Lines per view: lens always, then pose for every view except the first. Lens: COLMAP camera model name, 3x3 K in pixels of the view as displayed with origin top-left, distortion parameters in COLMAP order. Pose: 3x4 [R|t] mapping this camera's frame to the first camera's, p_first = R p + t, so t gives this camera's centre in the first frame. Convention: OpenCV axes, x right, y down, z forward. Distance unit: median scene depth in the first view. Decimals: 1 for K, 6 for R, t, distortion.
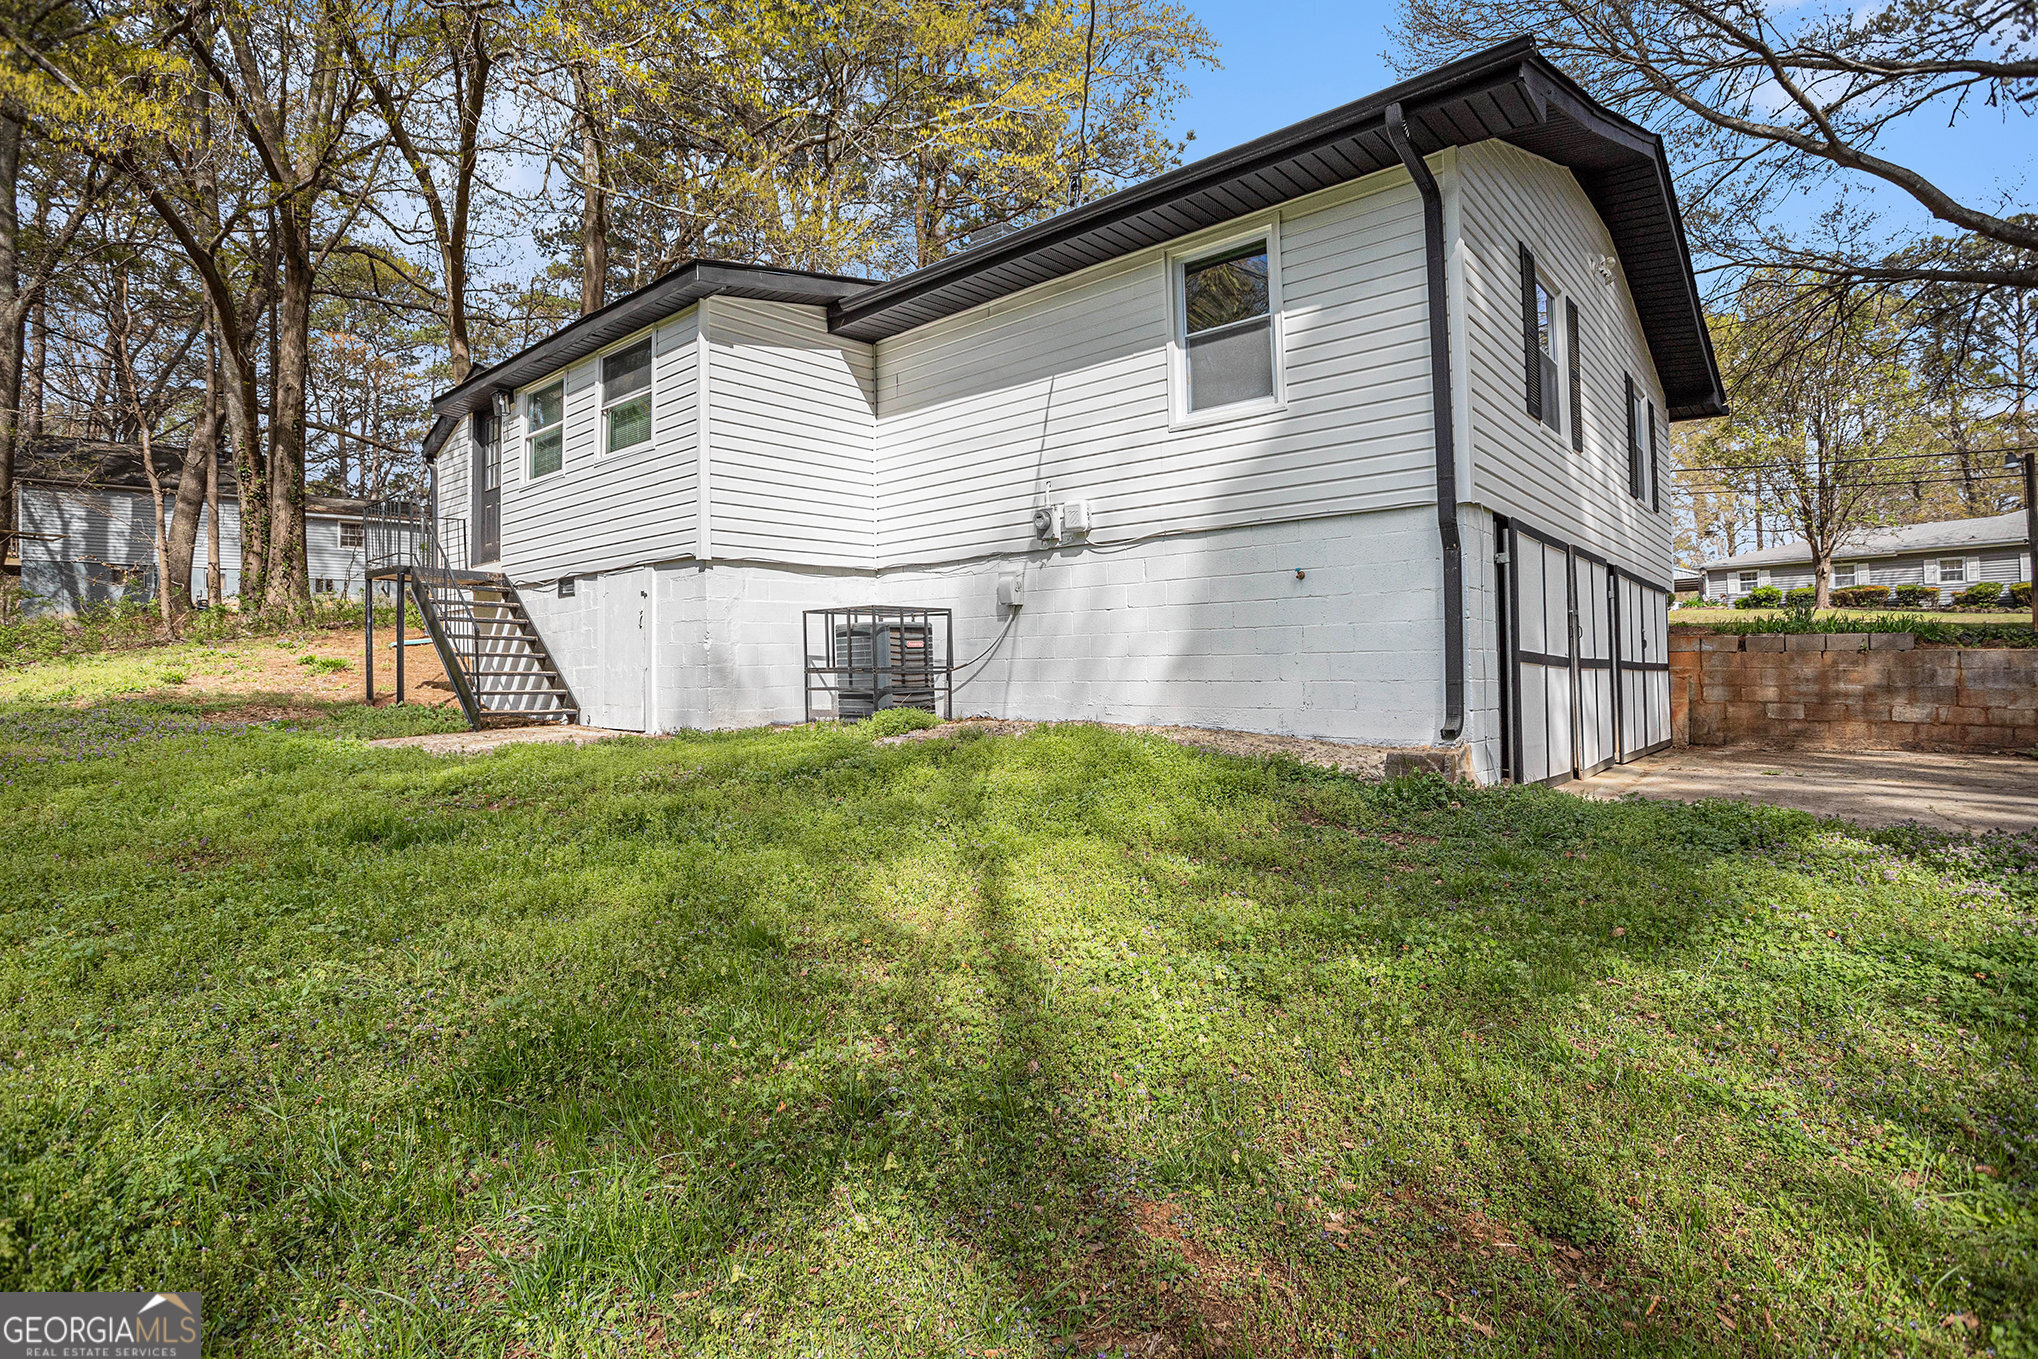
lens RADIAL K [[990.1, 0, 1012.7], [0, 990.1, 672.1], [0, 0, 1]] dist [-0.056495, 0.028010]
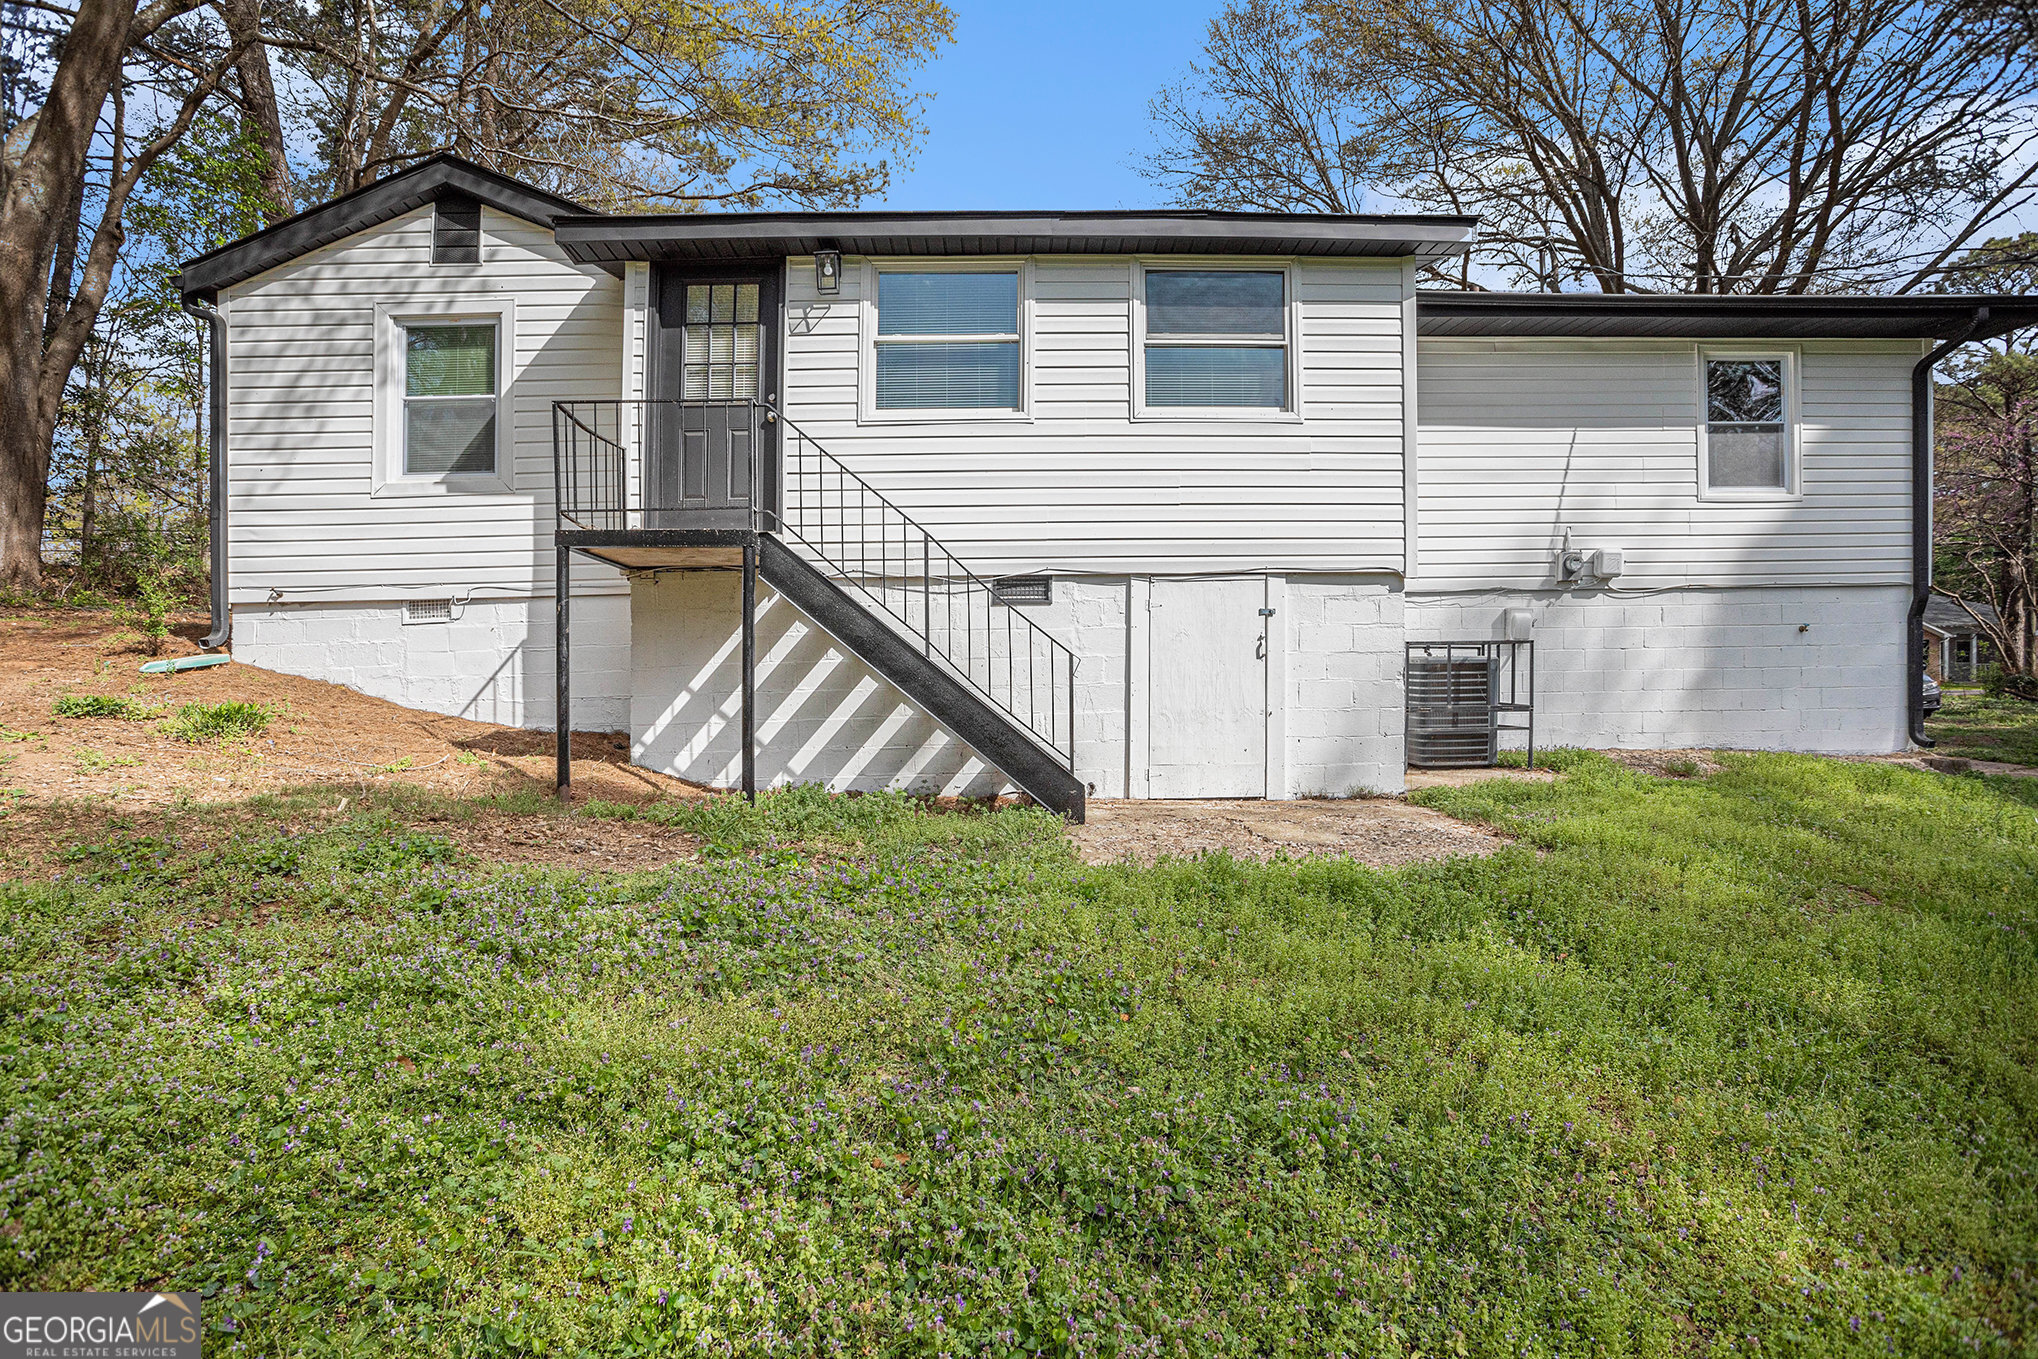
lens RADIAL K [[990.1, 0, 1012.7], [0, 990.1, 672.1], [0, 0, 1]] dist [-0.056495, 0.028010]
pose [[0.737004, -0.003018, 0.675882, -1.164816], [0.009325, 0.999940, -0.005704, -0.037848], [-0.675824, 0.010507, 0.736988, 0.665691]]
